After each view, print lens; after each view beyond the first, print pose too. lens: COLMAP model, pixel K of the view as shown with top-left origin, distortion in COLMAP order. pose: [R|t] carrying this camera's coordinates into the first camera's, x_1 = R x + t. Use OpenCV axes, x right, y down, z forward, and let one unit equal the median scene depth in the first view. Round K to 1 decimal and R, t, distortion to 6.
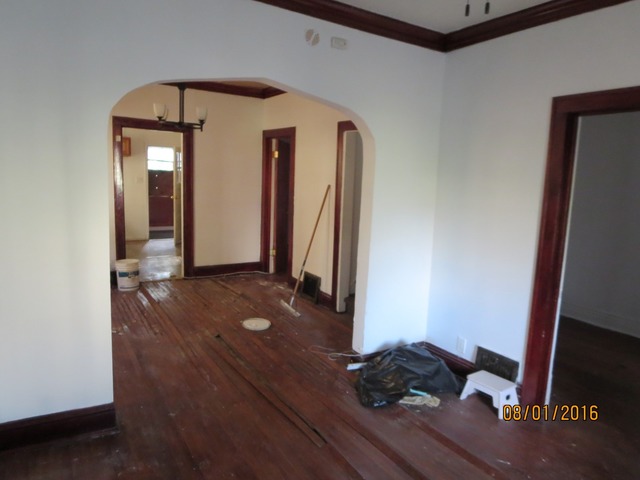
lens RADIAL K [[455.3, 0, 318.6], [0, 455.3, 239.8], [0, 0, 1]] dist [-0.024467, -0.006582]
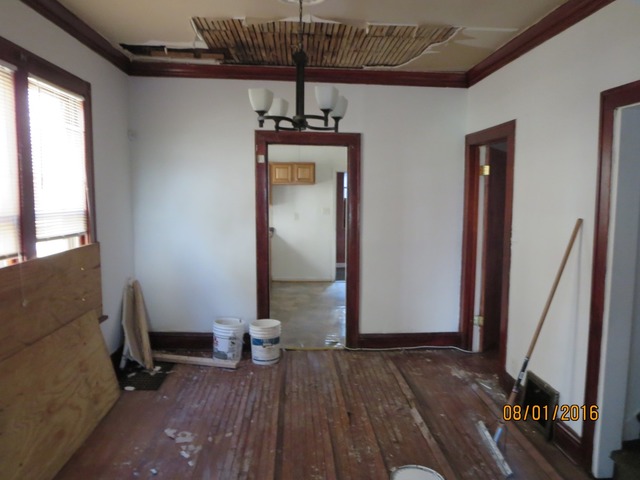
lens RADIAL K [[455.3, 0, 319.2], [0, 455.3, 238.7], [0, 0, 1]] dist [-0.024467, -0.006582]
pose [[0.880795, 0.010830, -0.473374, 0.004428], [-0.040409, 0.997810, -0.052360, -0.051463], [0.471771, 0.065247, 0.879304, 0.358369]]
